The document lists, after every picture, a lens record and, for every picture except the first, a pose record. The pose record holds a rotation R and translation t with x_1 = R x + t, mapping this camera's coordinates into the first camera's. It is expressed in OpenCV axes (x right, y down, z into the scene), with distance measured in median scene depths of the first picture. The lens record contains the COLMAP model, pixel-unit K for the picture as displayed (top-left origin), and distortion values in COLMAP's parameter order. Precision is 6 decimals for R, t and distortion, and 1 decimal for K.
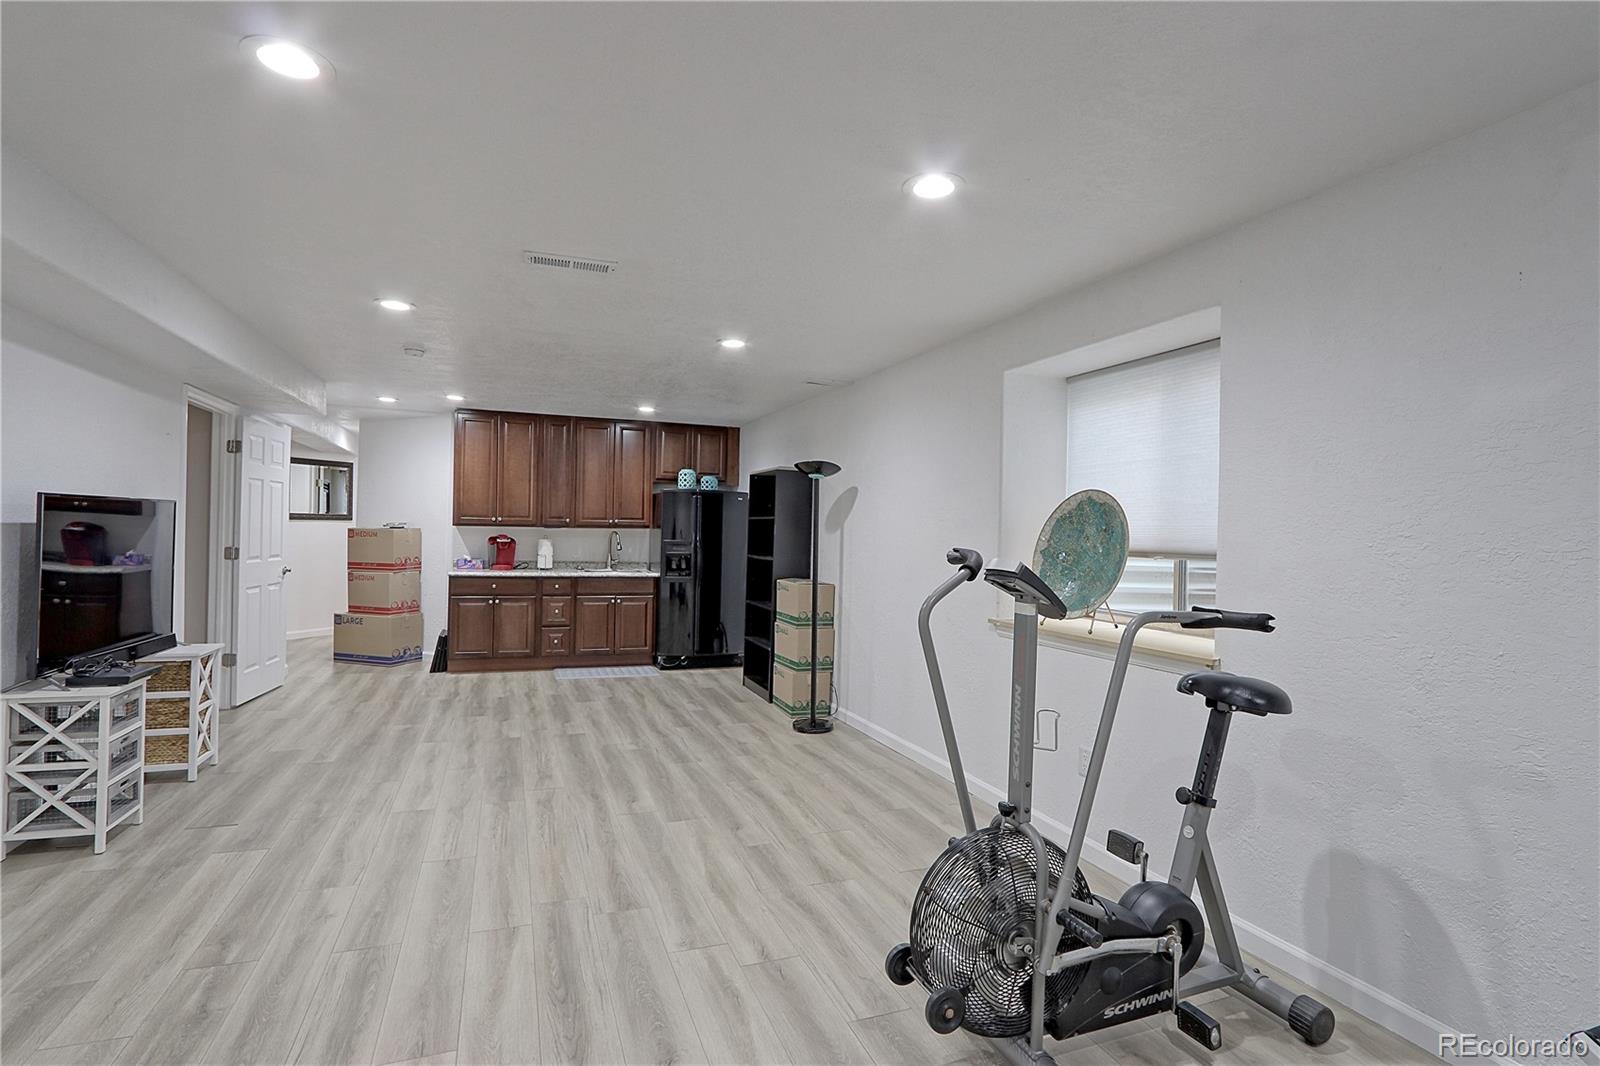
lens RADIAL K [[767.5, 0, 797.9], [0, 767.5, 530.8], [0, 0, 1]] dist [-0.018130, 0.001322]
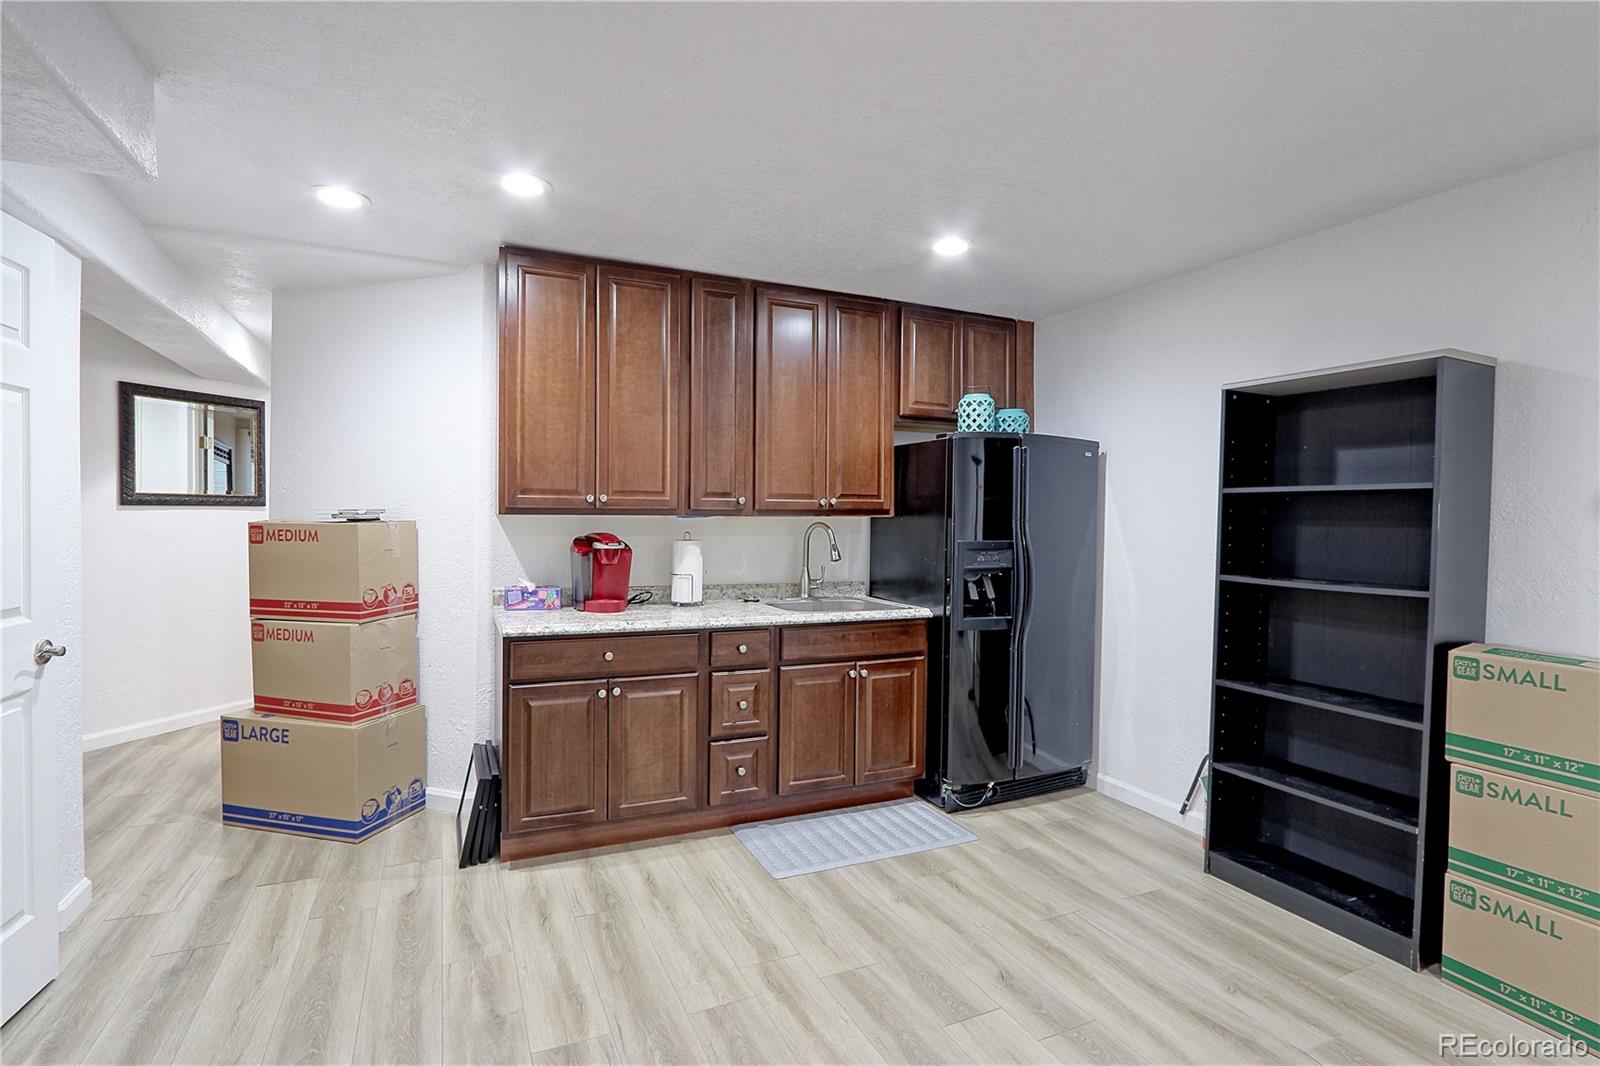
lens RADIAL K [[767.5, 0, 801.9], [0, 767.5, 530.4], [0, 0, 1]] dist [-0.018130, 0.001322]
pose [[0.997173, -0.011317, 0.074280, -0.302085], [0.009892, 0.999761, 0.019520, -0.004415], [-0.074483, -0.018731, 0.997046, 0.535119]]
